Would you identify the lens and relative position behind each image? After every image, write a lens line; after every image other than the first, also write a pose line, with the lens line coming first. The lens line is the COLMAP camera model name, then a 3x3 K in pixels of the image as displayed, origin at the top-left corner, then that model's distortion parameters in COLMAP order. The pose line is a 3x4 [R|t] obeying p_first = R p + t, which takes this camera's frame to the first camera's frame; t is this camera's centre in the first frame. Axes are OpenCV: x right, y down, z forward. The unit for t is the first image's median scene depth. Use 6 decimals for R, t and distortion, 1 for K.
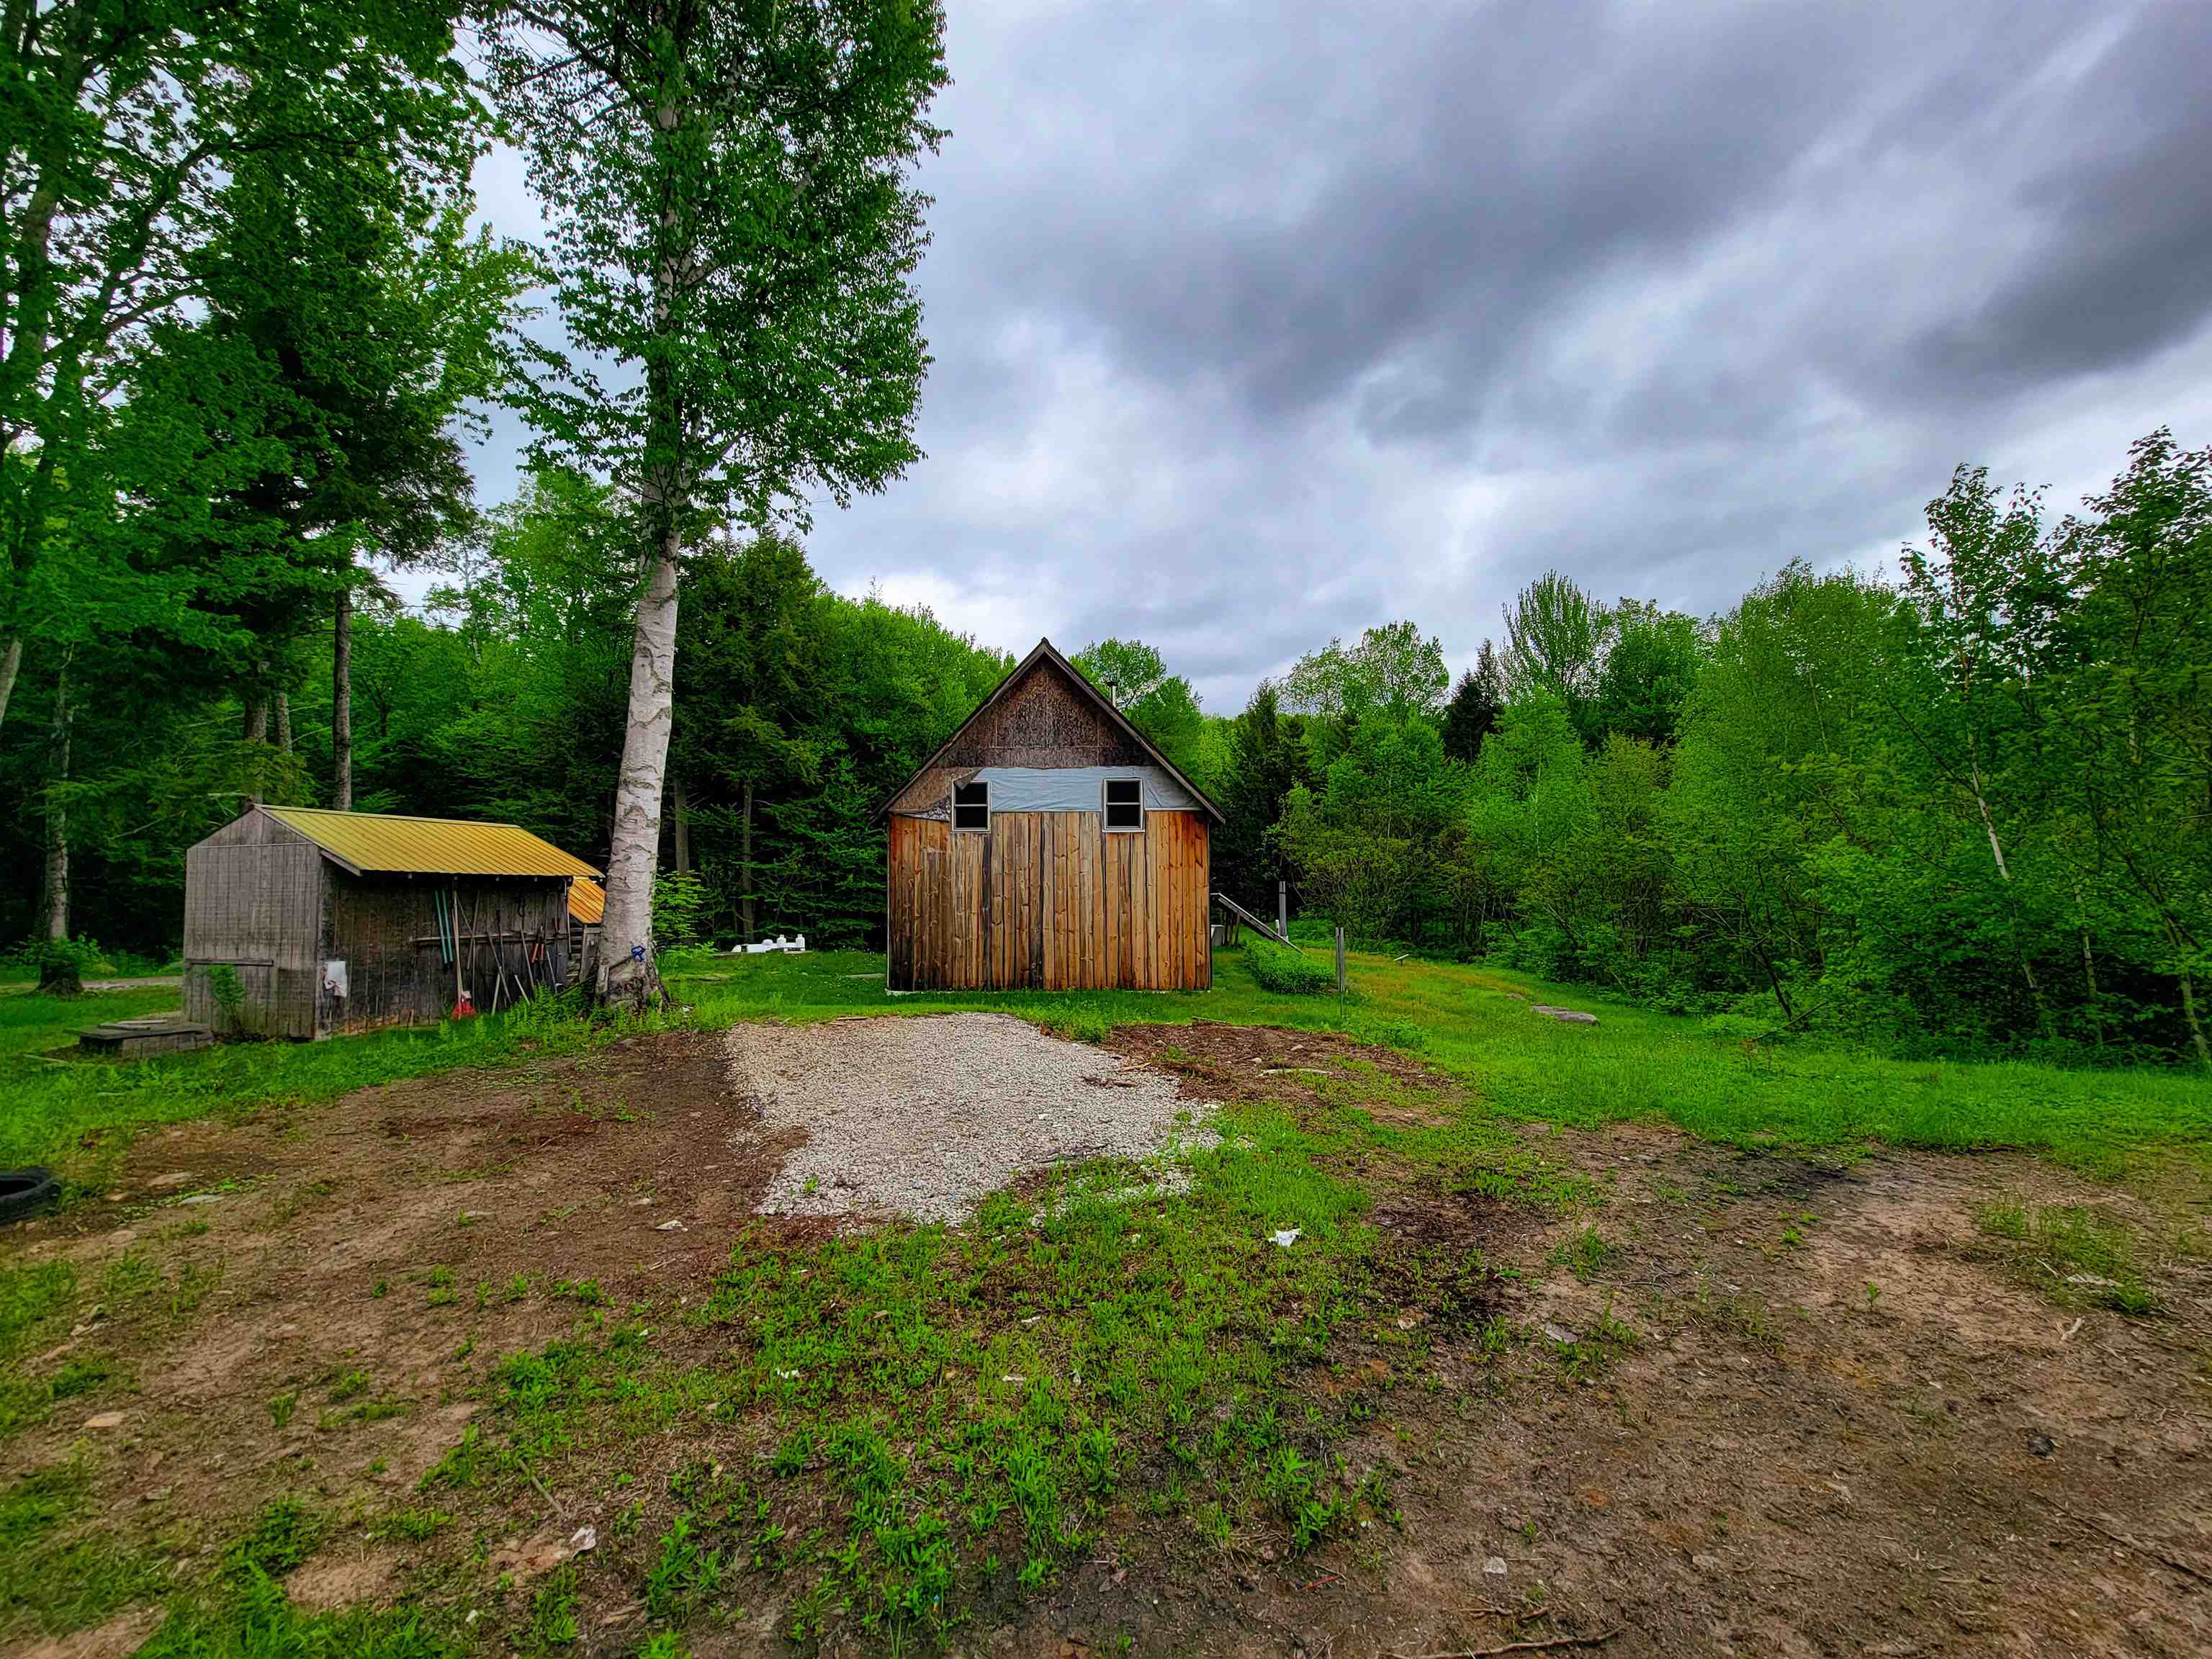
lens RADIAL K [[907.1, 0, 1123.4], [0, 907.1, 832.4], [0, 0, 1]] dist [-0.000927, 0.000525]
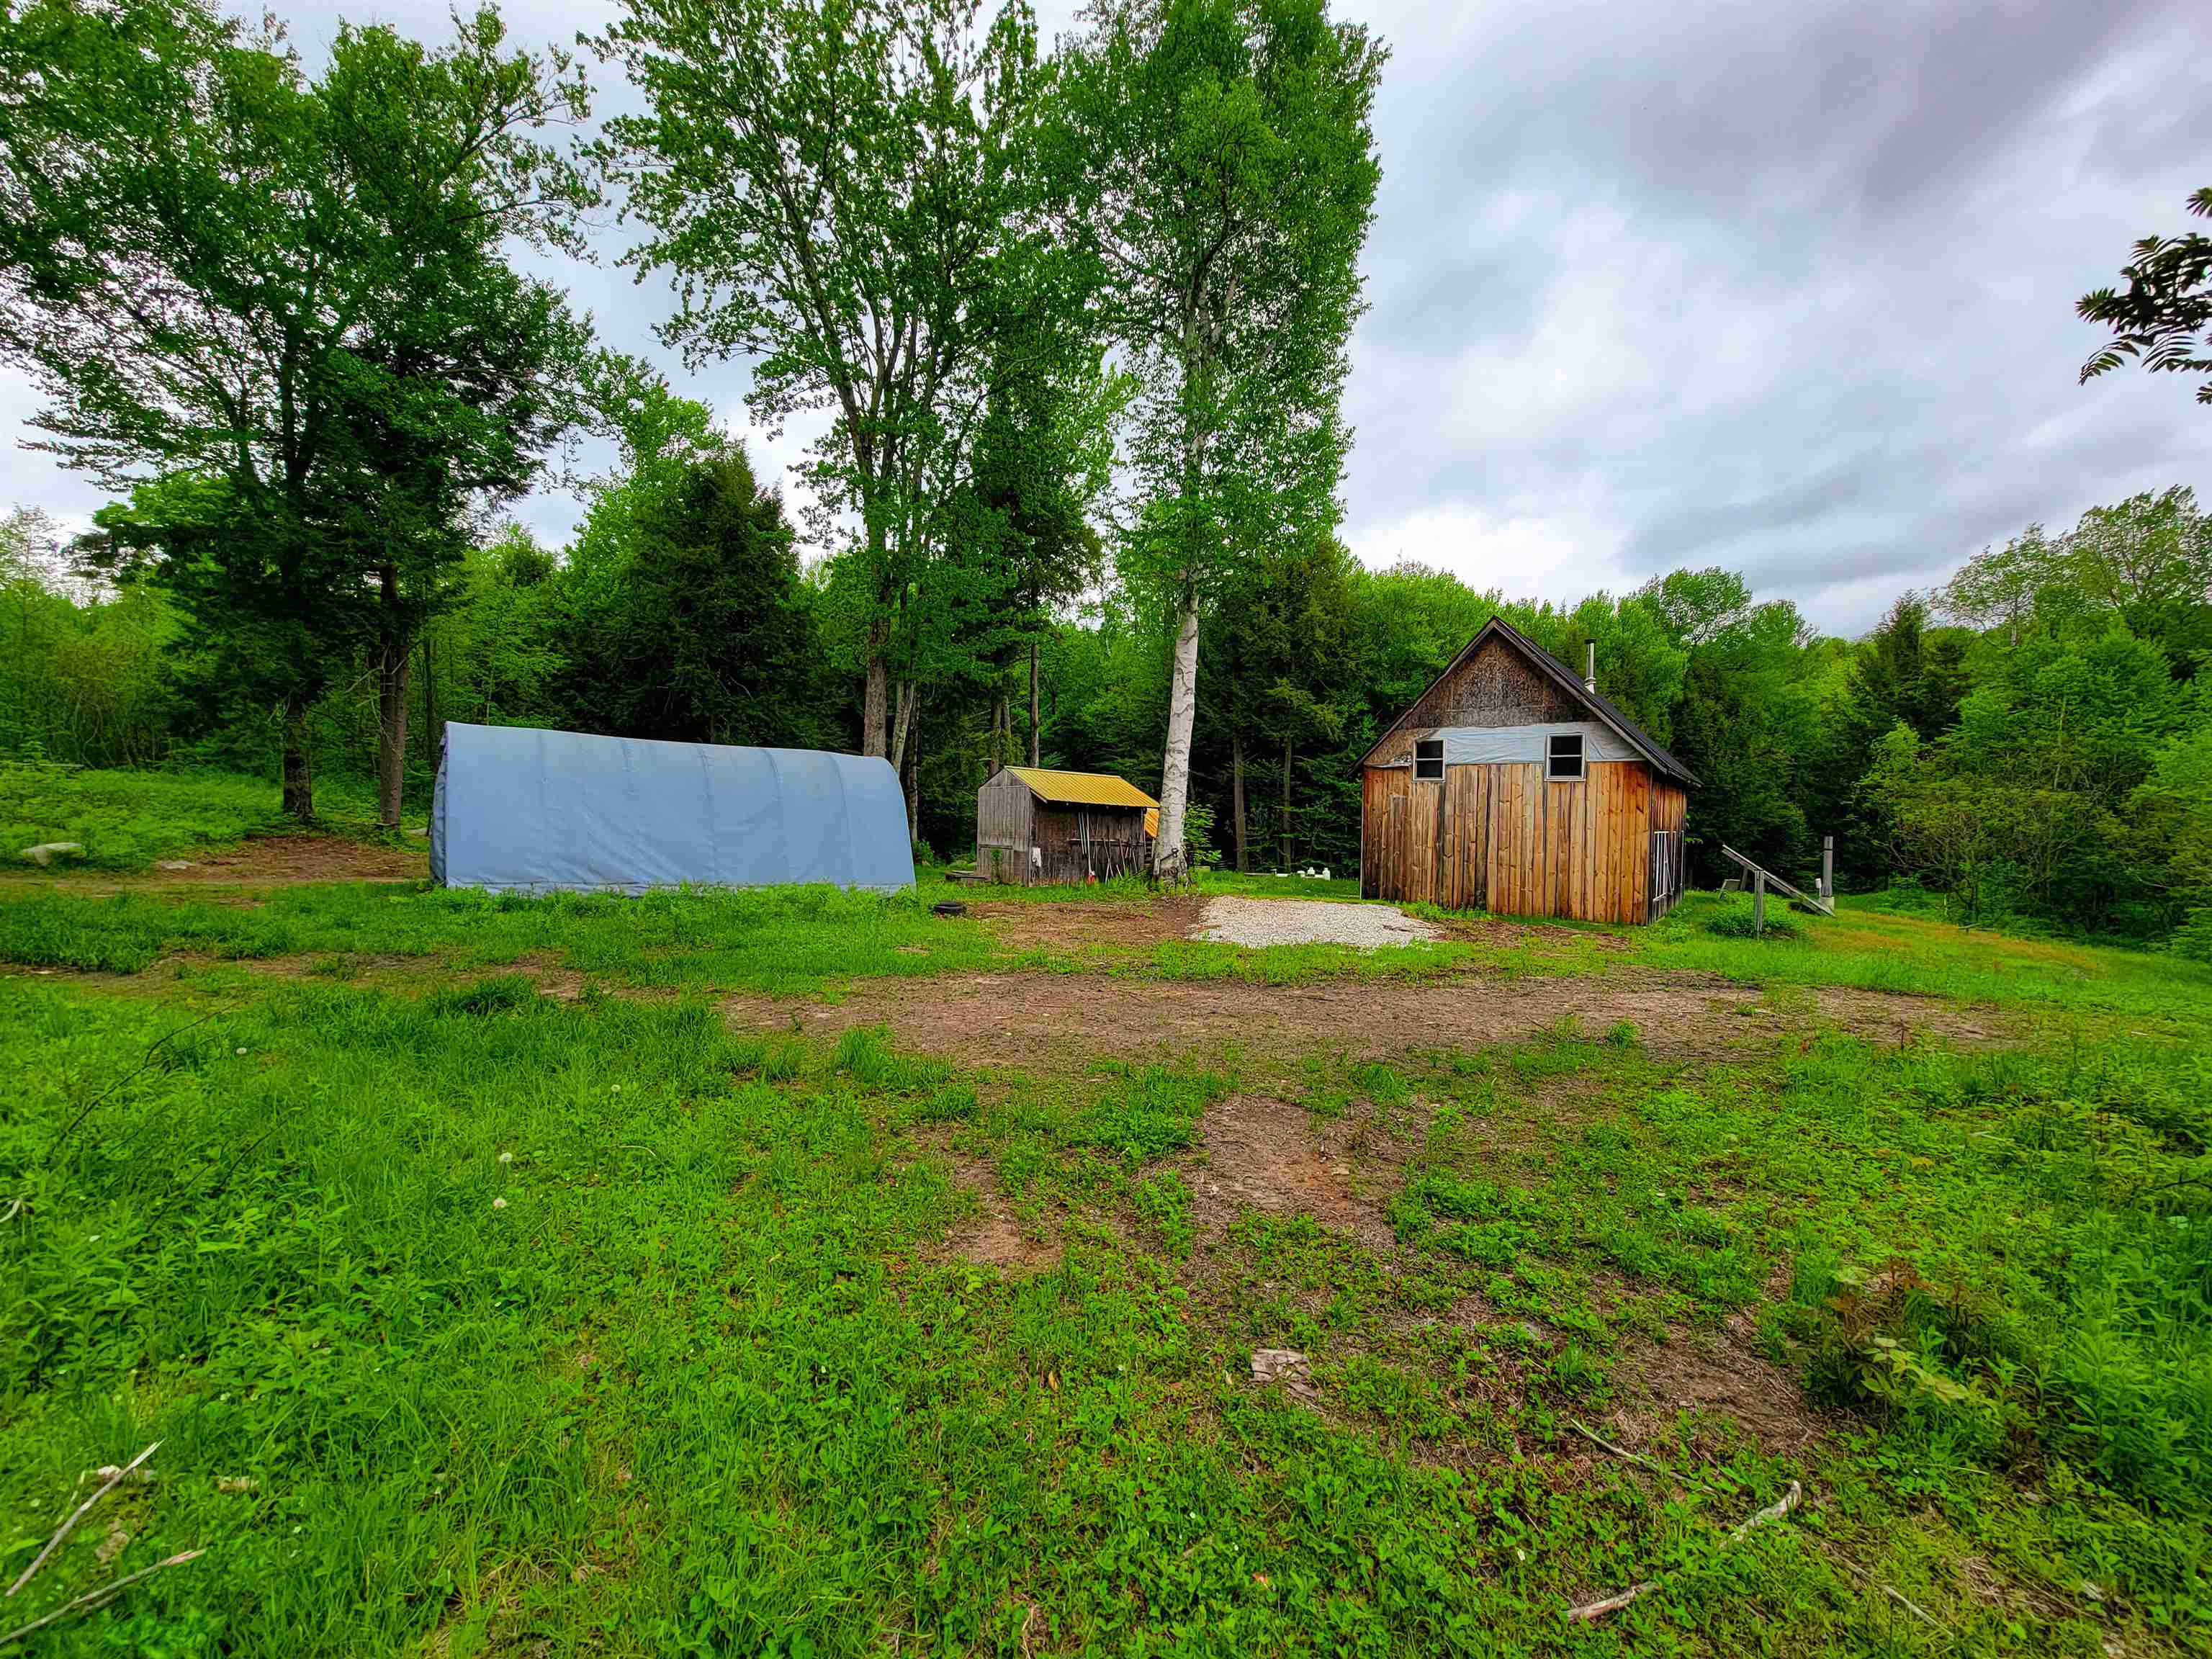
lens RADIAL K [[907.1, 0, 1105.5], [0, 907.1, 830.0], [0, 0, 1]] dist [-0.000927, 0.000525]
pose [[0.809860, 0.031799, -0.585760, 0.198418], [-0.001779, 0.998658, 0.051754, 0.003222], [0.586620, -0.040871, 0.808830, -0.248797]]
